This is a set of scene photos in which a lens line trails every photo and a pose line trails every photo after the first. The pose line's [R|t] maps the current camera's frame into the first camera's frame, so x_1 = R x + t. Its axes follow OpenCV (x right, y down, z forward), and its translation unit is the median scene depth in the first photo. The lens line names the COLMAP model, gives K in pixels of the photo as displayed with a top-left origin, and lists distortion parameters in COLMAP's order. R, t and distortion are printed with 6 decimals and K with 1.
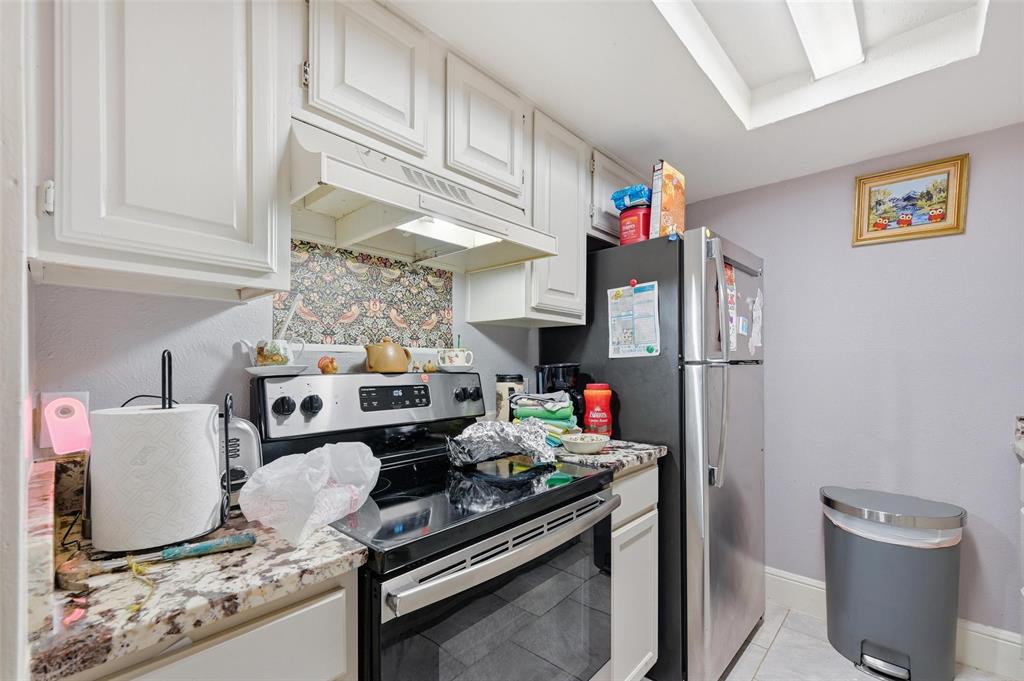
lens RADIAL K [[426.0, 0, 515.1], [0, 426.0, 375.5], [0, 0, 1]] dist [-0.000816, 0.000038]
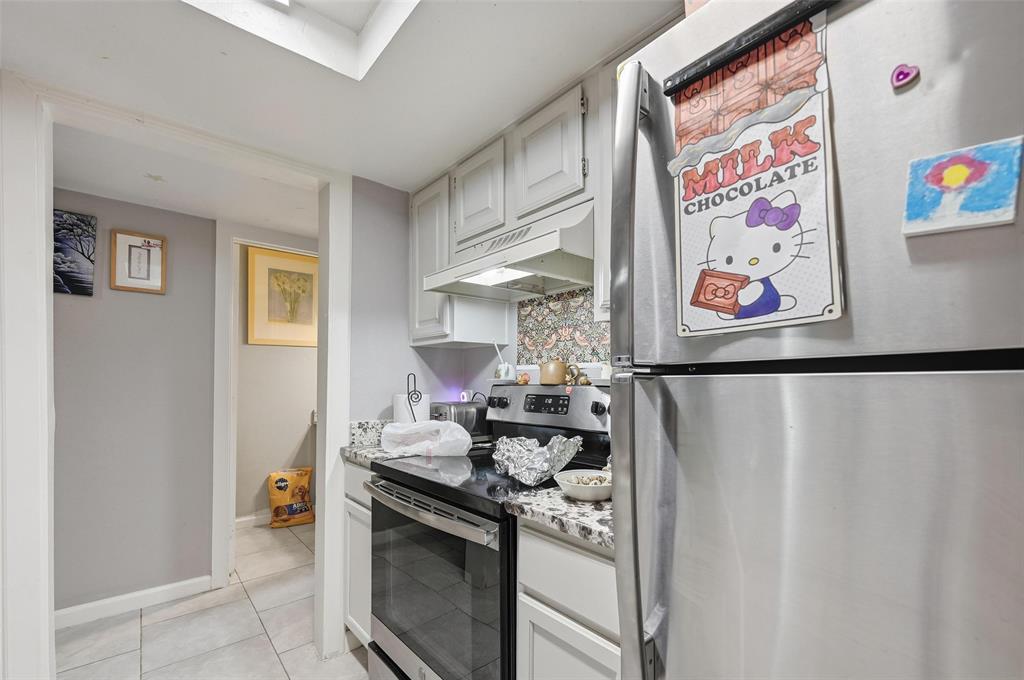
lens RADIAL K [[426.0, 0, 515.1], [0, 426.0, 375.0], [0, 0, 1]] dist [-0.000816, 0.000038]
pose [[-0.088730, -0.014368, -0.995952, 0.956717], [-0.022369, 0.999673, -0.012429, -0.016894], [0.995804, 0.021176, -0.089022, 0.990927]]
